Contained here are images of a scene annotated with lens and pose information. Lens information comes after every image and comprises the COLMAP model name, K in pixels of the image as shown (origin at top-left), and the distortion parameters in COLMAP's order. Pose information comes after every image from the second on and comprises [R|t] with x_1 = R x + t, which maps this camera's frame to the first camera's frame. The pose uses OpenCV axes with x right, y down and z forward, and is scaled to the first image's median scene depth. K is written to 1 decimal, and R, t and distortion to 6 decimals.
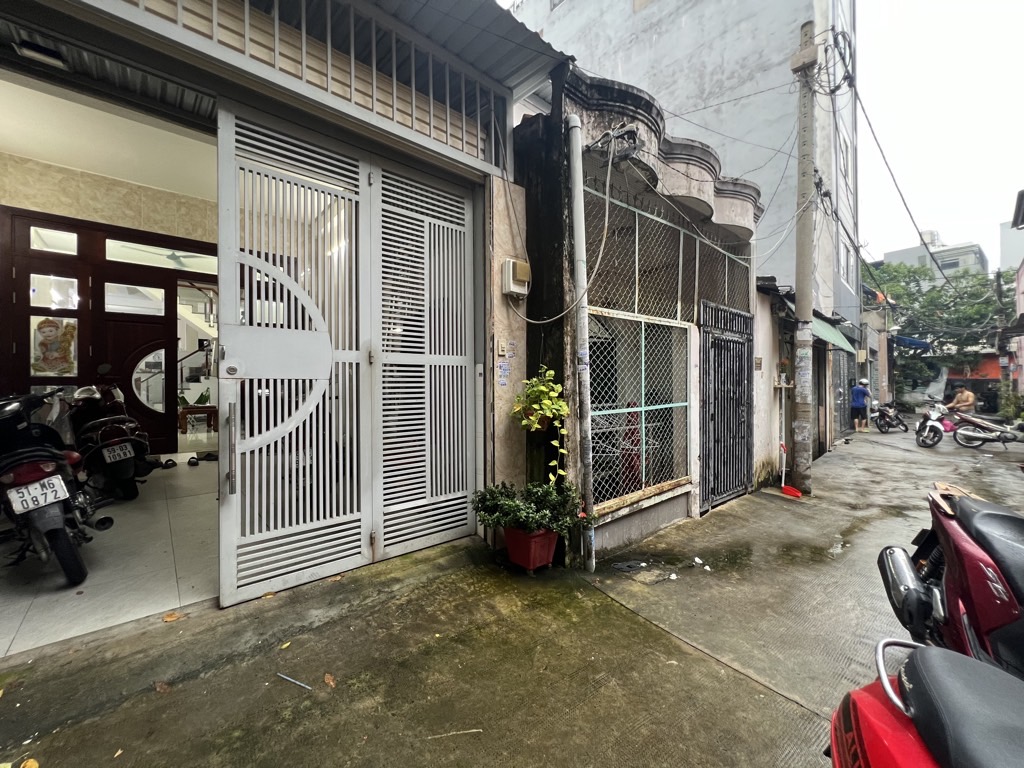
lens RADIAL K [[409.3, 0, 512.0], [0, 409.3, 384.0], [0, 0, 1]] dist [-0.002242, 0.000375]
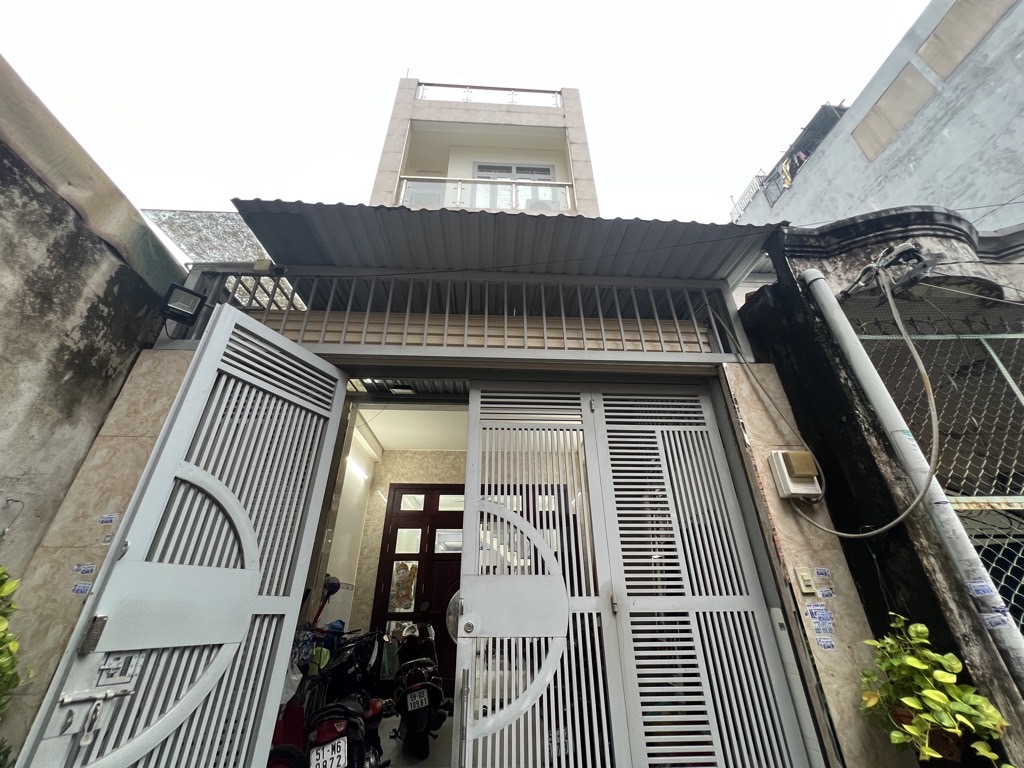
lens RADIAL K [[409.3, 0, 512.0], [0, 409.3, 384.0], [0, 0, 1]] dist [-0.002242, 0.000375]
pose [[0.783698, -0.296416, -0.545852, 0.061151], [0.000452, 0.879061, -0.476710, -0.055262], [0.621142, 0.373350, 0.689052, 0.133704]]
